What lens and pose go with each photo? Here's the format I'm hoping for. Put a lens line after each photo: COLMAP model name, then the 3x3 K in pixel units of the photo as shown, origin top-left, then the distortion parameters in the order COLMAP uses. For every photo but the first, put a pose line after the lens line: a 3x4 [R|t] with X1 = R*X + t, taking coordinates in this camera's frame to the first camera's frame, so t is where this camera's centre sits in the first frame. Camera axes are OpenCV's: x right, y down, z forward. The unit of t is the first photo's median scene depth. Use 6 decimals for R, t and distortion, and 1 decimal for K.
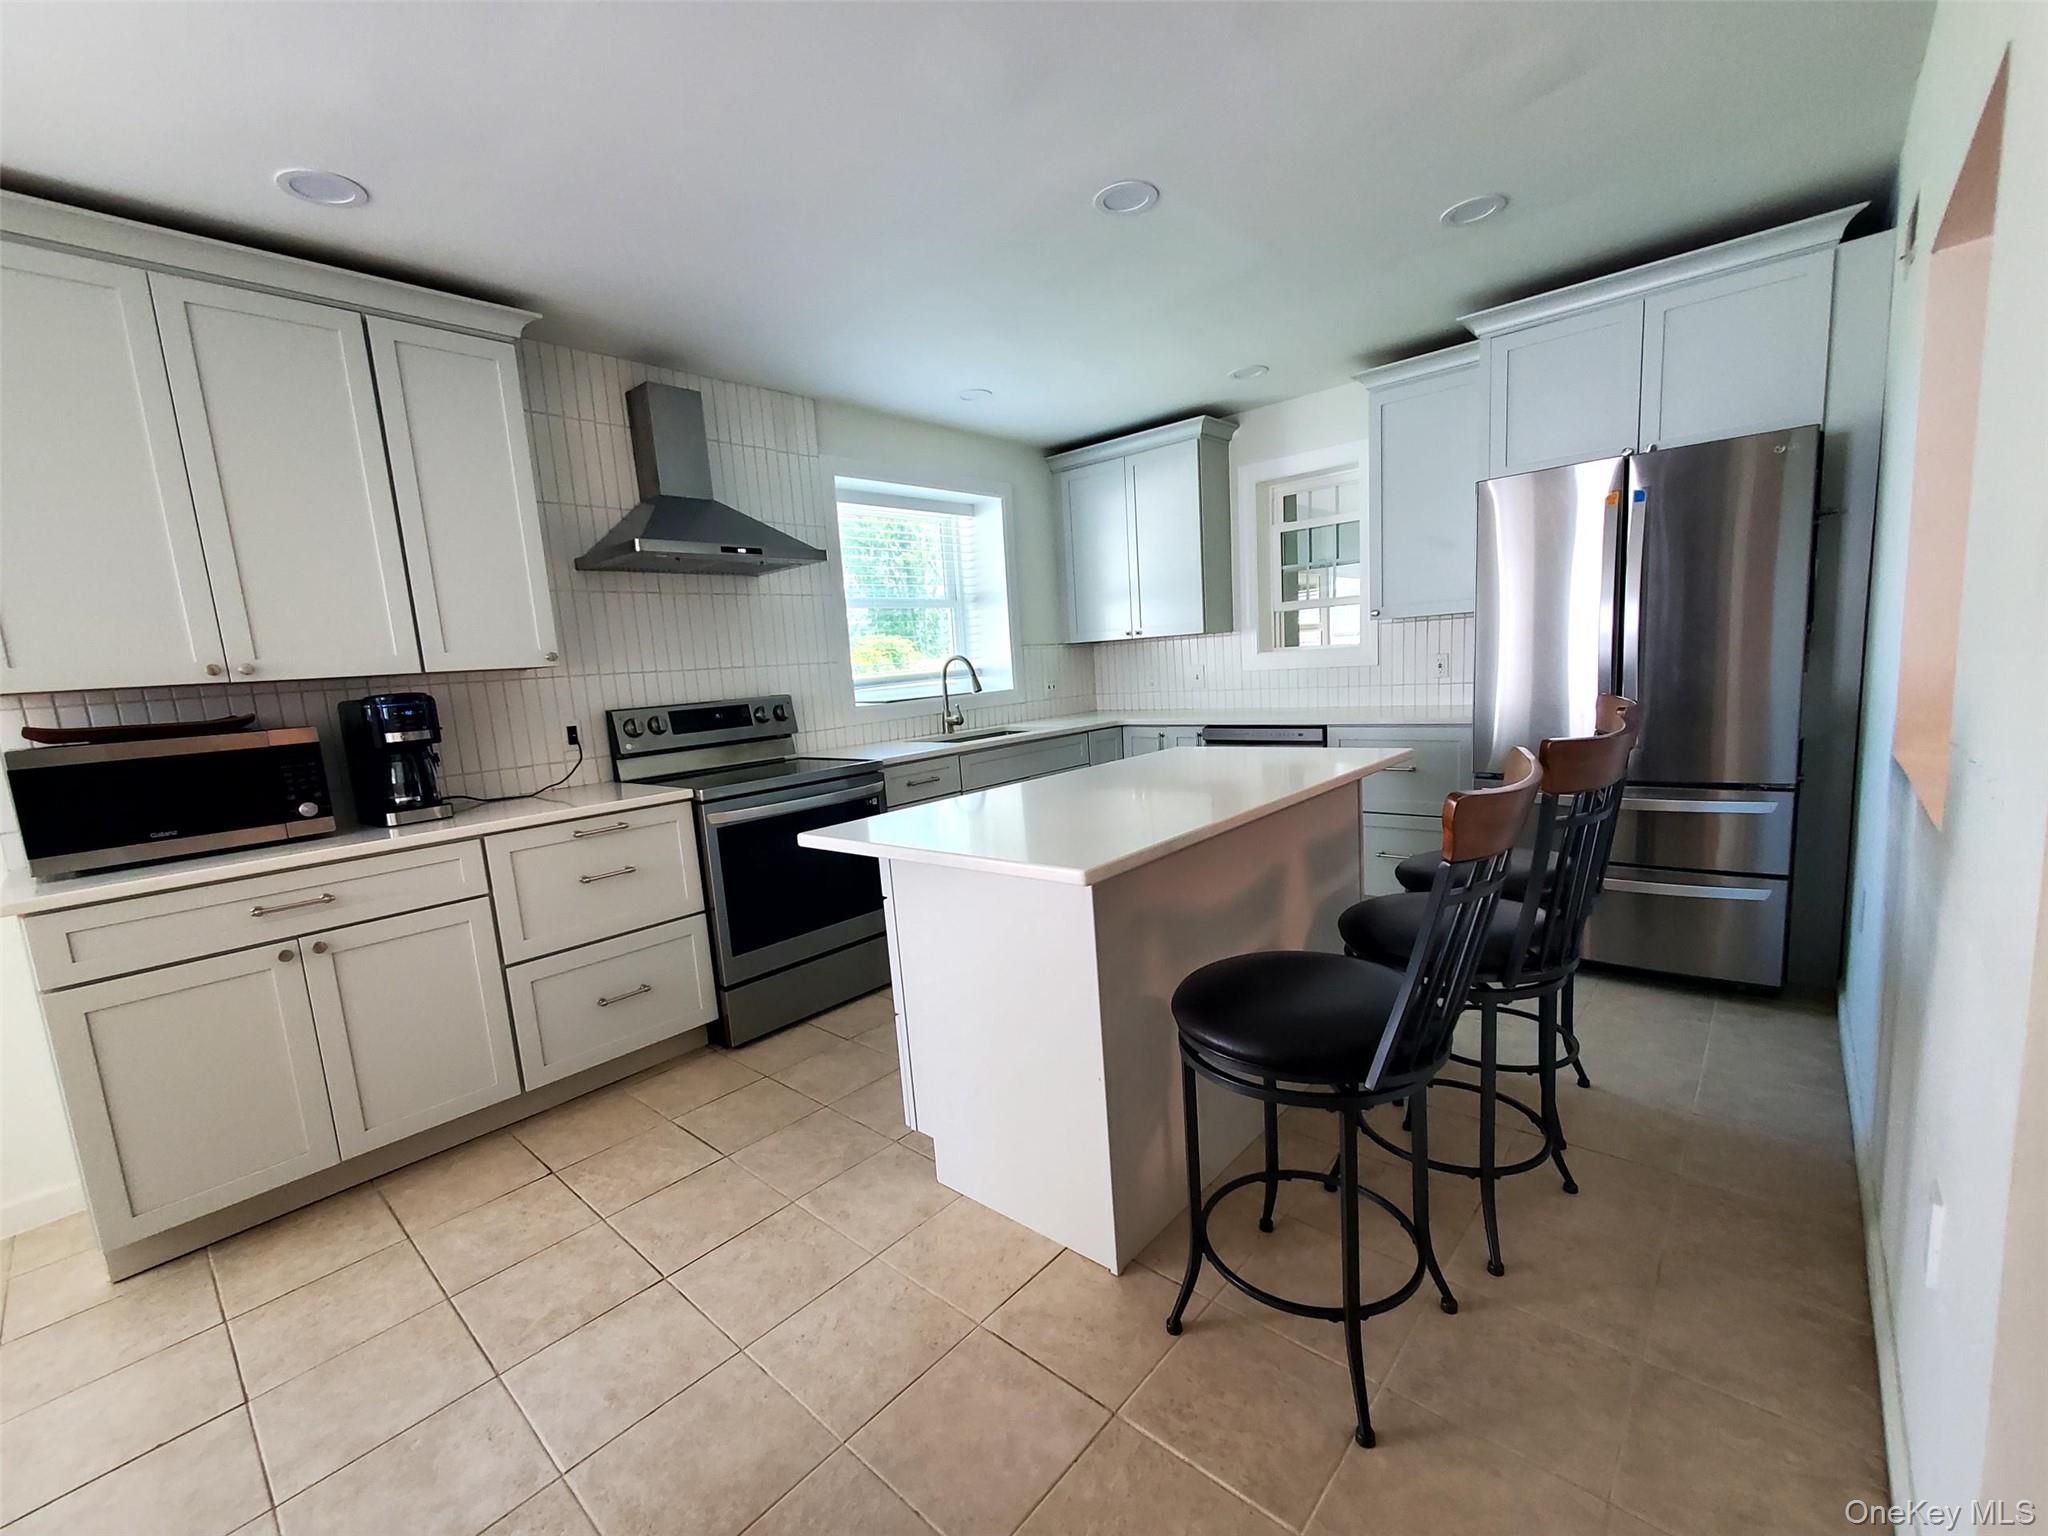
lens RADIAL K [[857.7, 0, 1022.0], [0, 857.7, 778.8], [0, 0, 1]] dist [0.003794, 0.000941]
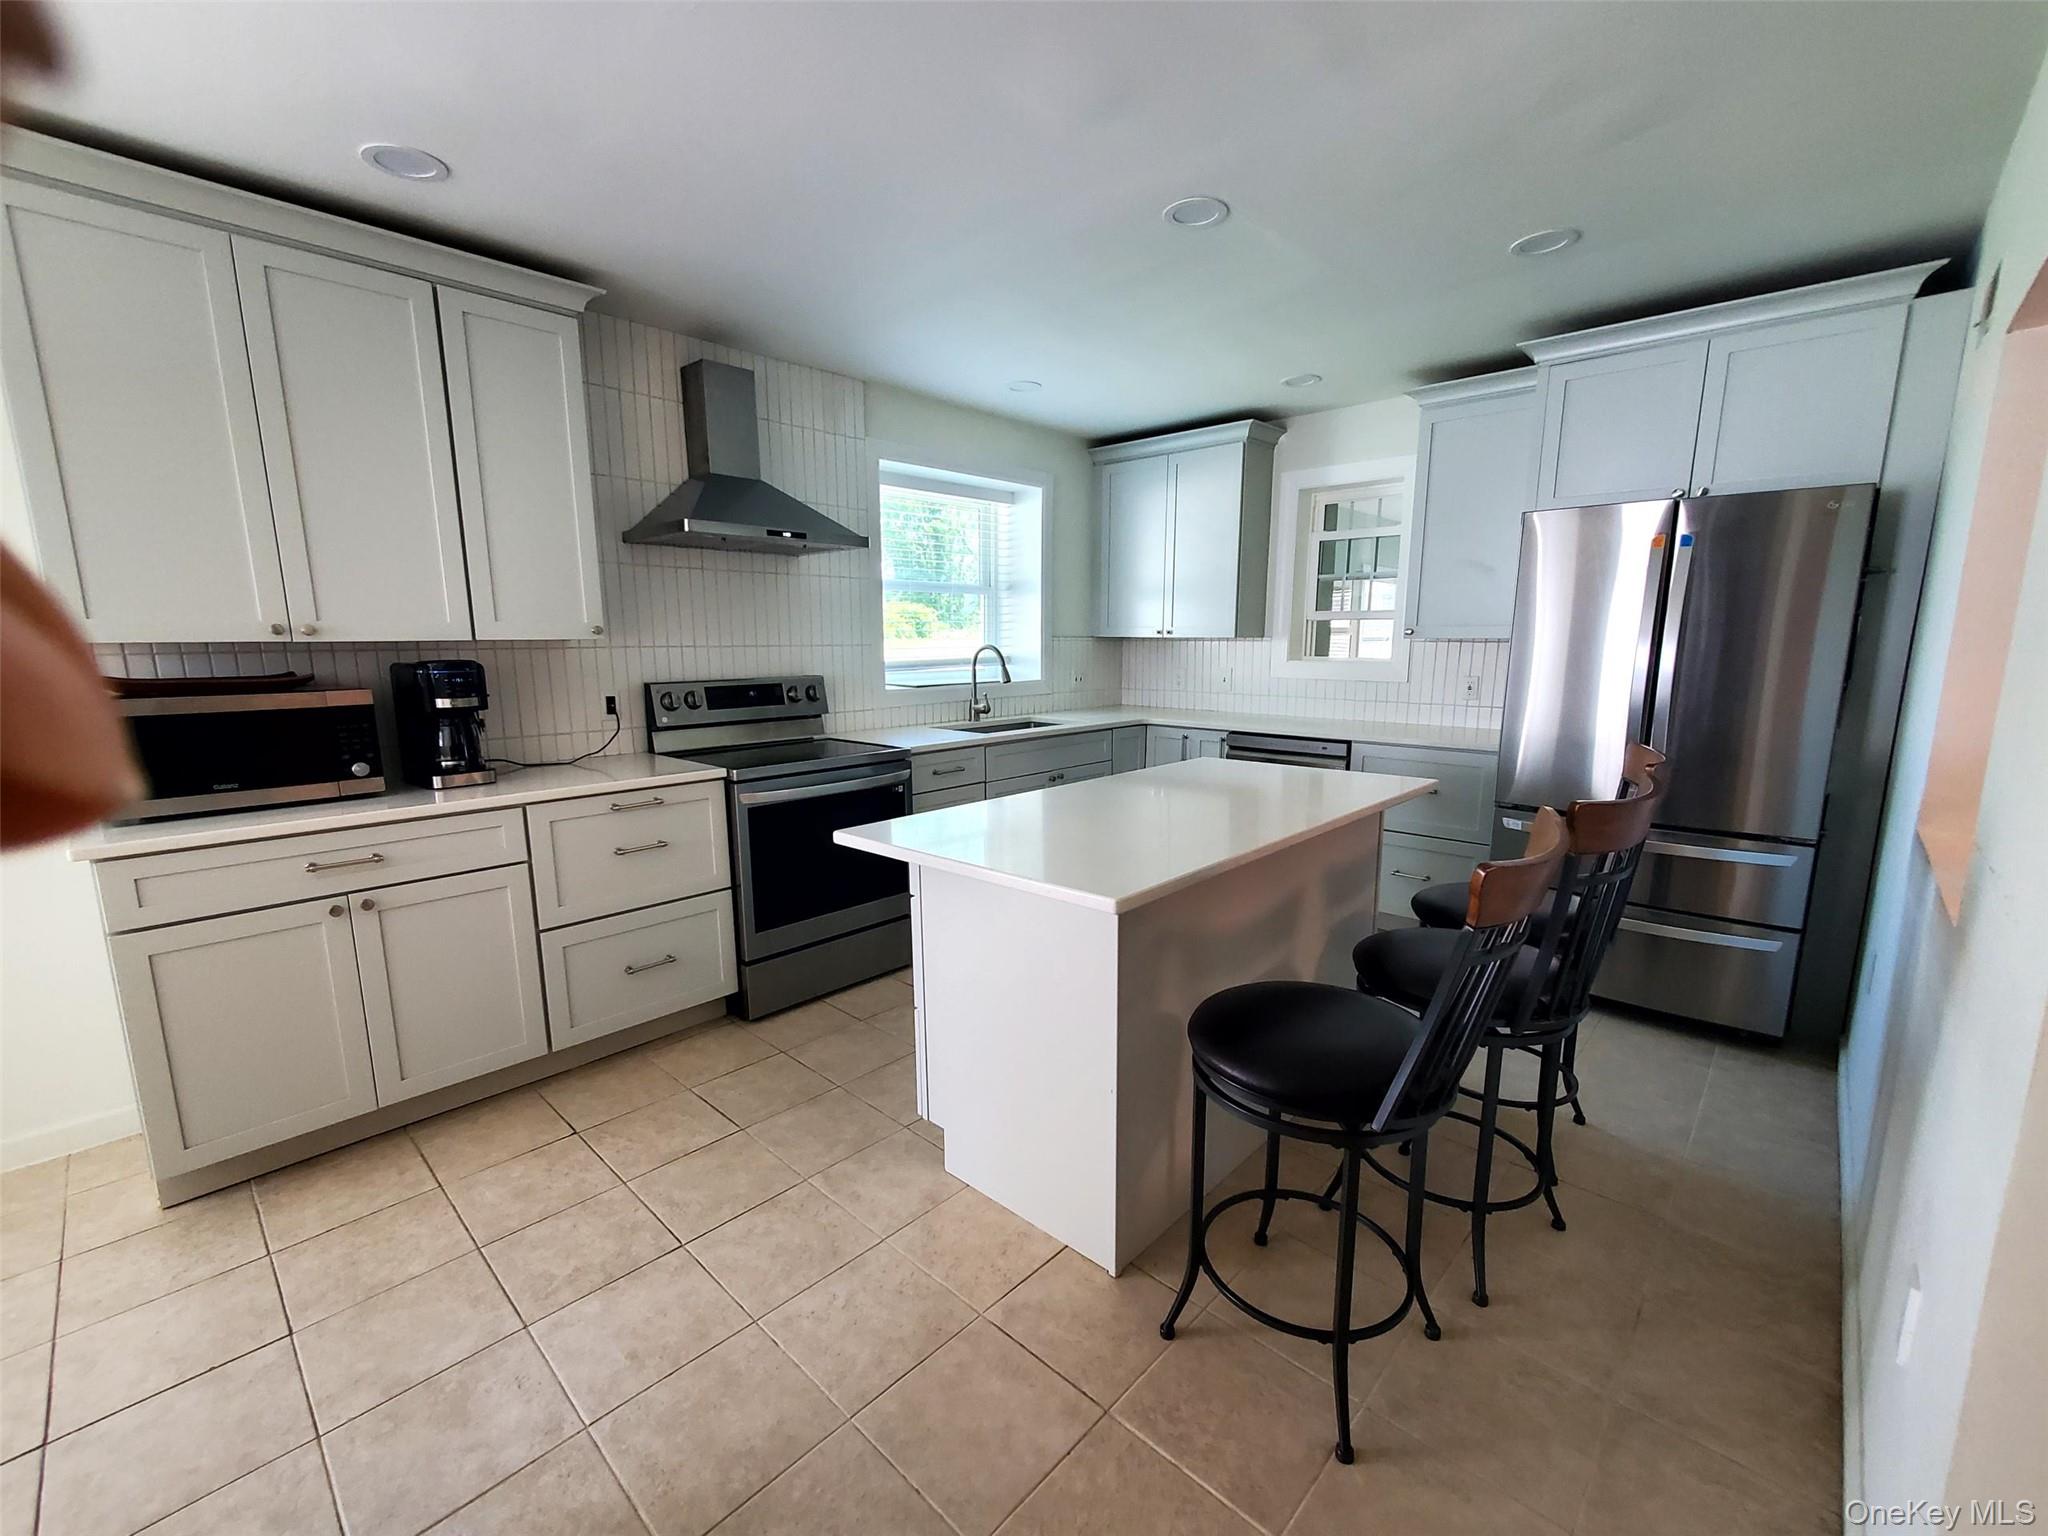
lens RADIAL K [[857.7, 0, 1022.2], [0, 857.7, 778.7], [0, 0, 1]] dist [0.003794, 0.000941]
pose [[0.997610, 0.067709, -0.013775, -0.022801], [-0.067267, 0.997271, 0.030410, -0.040289], [0.015797, -0.029411, 0.999443, -0.021896]]
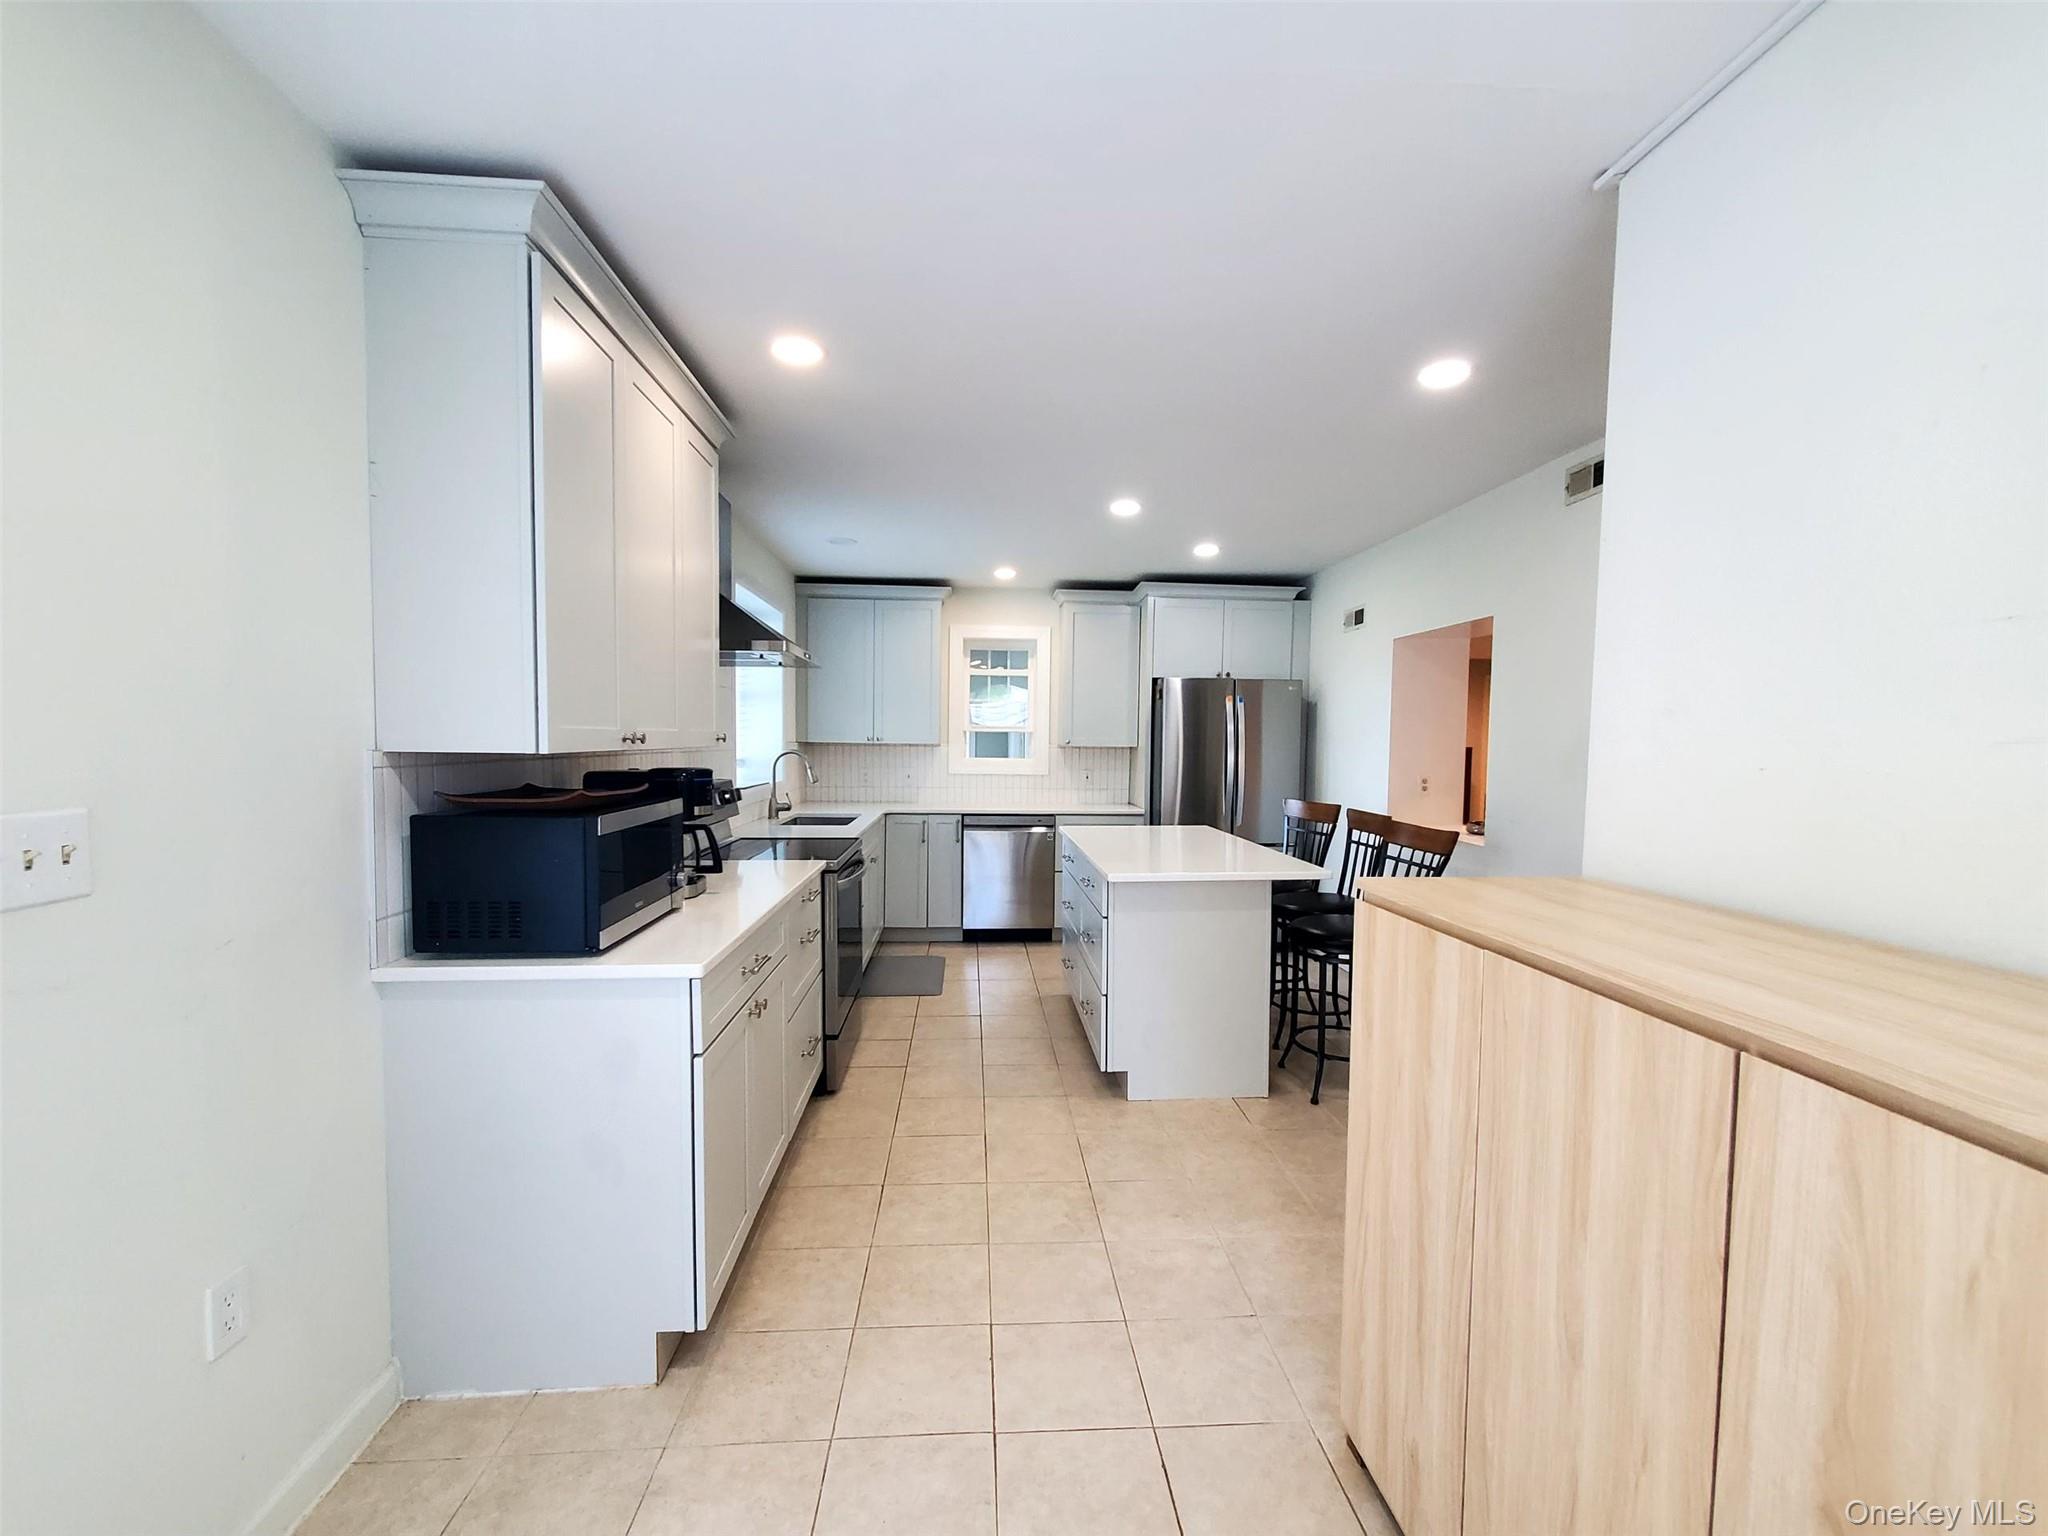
lens RADIAL K [[857.7, 0, 1019.3], [0, 857.7, 780.4], [0, 0, 1]] dist [0.003794, 0.000941]
pose [[0.701817, 0.037150, 0.711388, -1.342400], [0.042053, 0.994737, -0.093433, 0.030028], [-0.711115, 0.095489, 0.696561, 0.003855]]
